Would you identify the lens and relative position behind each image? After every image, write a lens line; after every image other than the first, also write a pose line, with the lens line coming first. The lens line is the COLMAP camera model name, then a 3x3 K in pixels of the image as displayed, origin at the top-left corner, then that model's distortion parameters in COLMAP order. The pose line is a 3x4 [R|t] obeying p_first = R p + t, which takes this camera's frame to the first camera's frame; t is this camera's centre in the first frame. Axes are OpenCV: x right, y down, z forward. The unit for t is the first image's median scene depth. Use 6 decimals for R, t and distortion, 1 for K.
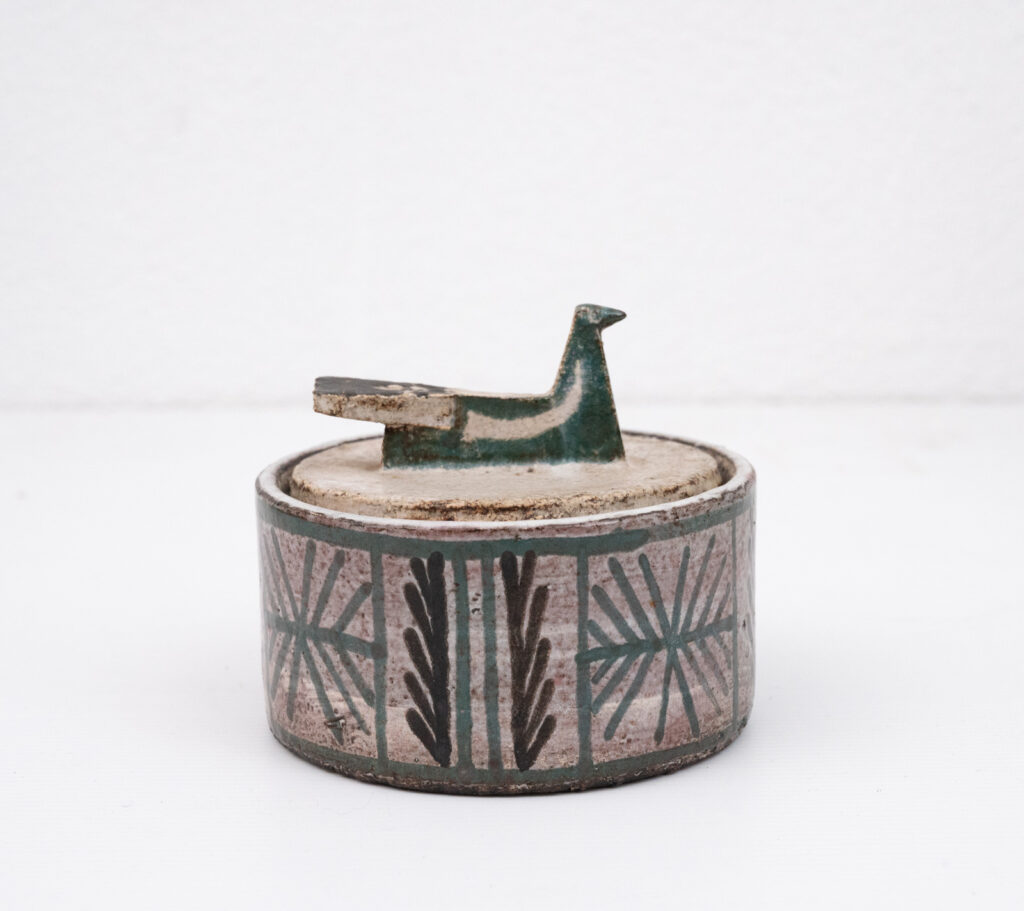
lens RADIAL K [[2368.9, 0, 511.2], [0, 2368.9, 454.1], [0, 0, 1]] dist [-0.012224, 0.000000]
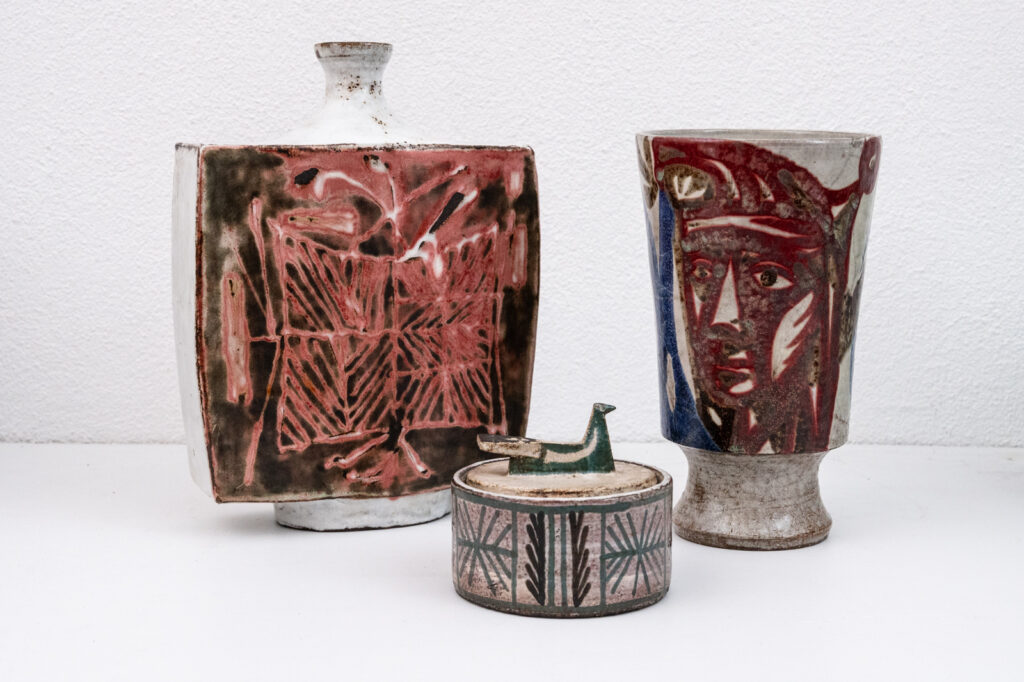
lens RADIAL K [[1470.4, 0, 513.1], [0, 1470.4, 341.2], [0, 0, 1]] dist [0.008679, 0.000000]
pose [[0.999111, 0.011584, 0.040535, -0.115778], [-0.008032, 0.996200, -0.086729, 0.000736], [-0.041386, 0.086327, 0.995407, -0.436067]]
